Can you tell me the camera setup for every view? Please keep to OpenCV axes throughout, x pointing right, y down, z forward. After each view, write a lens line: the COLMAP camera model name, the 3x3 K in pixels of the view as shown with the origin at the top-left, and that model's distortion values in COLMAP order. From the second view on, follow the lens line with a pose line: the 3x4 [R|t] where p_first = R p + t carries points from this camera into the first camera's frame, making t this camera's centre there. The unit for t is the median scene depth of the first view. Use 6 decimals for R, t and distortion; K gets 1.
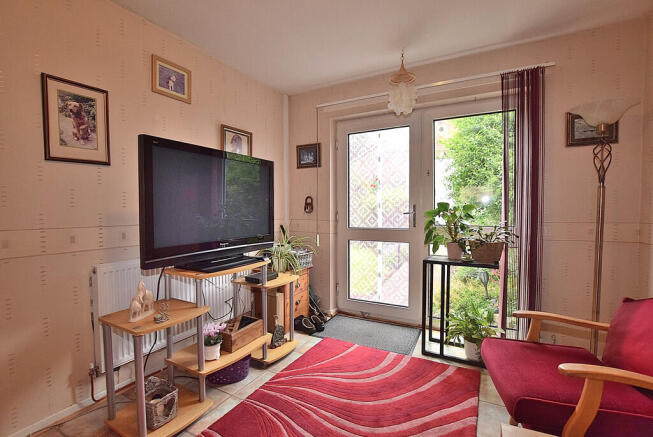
lens RADIAL K [[297.1, 0, 322.8], [0, 297.1, 218.4], [0, 0, 1]] dist [-0.024793, 0.000449]
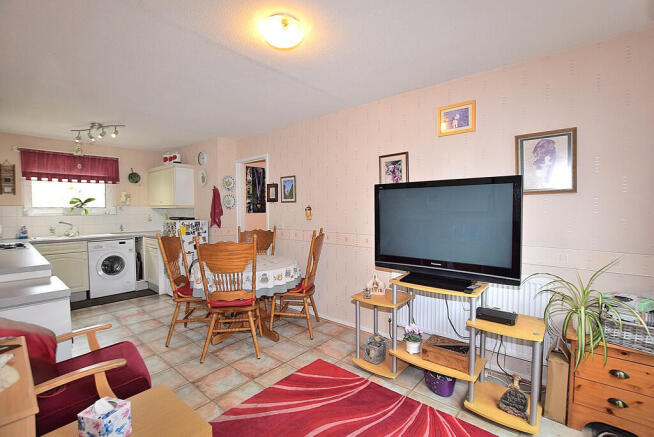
lens RADIAL K [[297.6, 0, 323.3], [0, 297.6, 218.4], [0, 0, 1]] dist [-0.024793, 0.000449]
pose [[-0.210980, 0.037175, -0.976783, 0.667763], [-0.027361, 0.998660, 0.043917, -0.097754], [0.977107, 0.035991, -0.209680, 0.649959]]
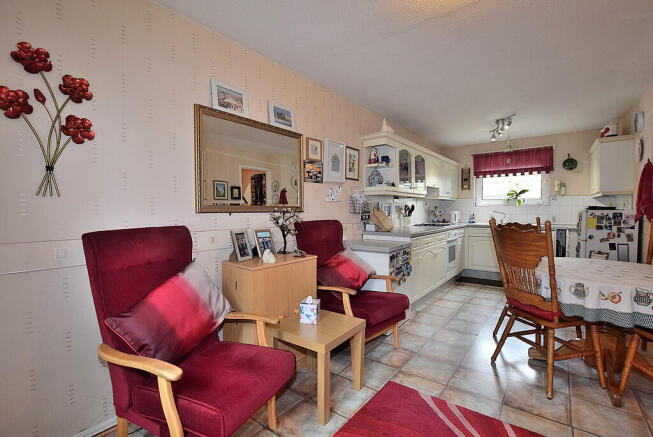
lens RADIAL K [[297.1, 0, 322.8], [0, 297.1, 218.4], [0, 0, 1]] dist [-0.024793, 0.000449]
pose [[-0.986210, 0.003829, 0.165452, 0.139208], [0.014145, 0.998024, 0.061216, -0.047886], [-0.164891, 0.062712, -0.984316, 1.006016]]
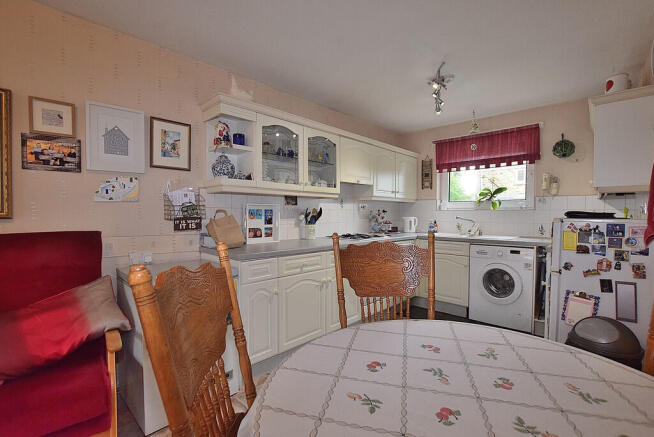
lens RADIAL K [[294.8, 0, 321.1], [0, 294.8, 218.0], [0, 0, 1]] dist [-0.023386, -0.000079]
pose [[-0.964704, -0.002625, 0.263324, -0.442321], [0.010289, 0.998811, 0.047651, -0.029684], [-0.263136, 0.048678, -0.963530, 0.368537]]
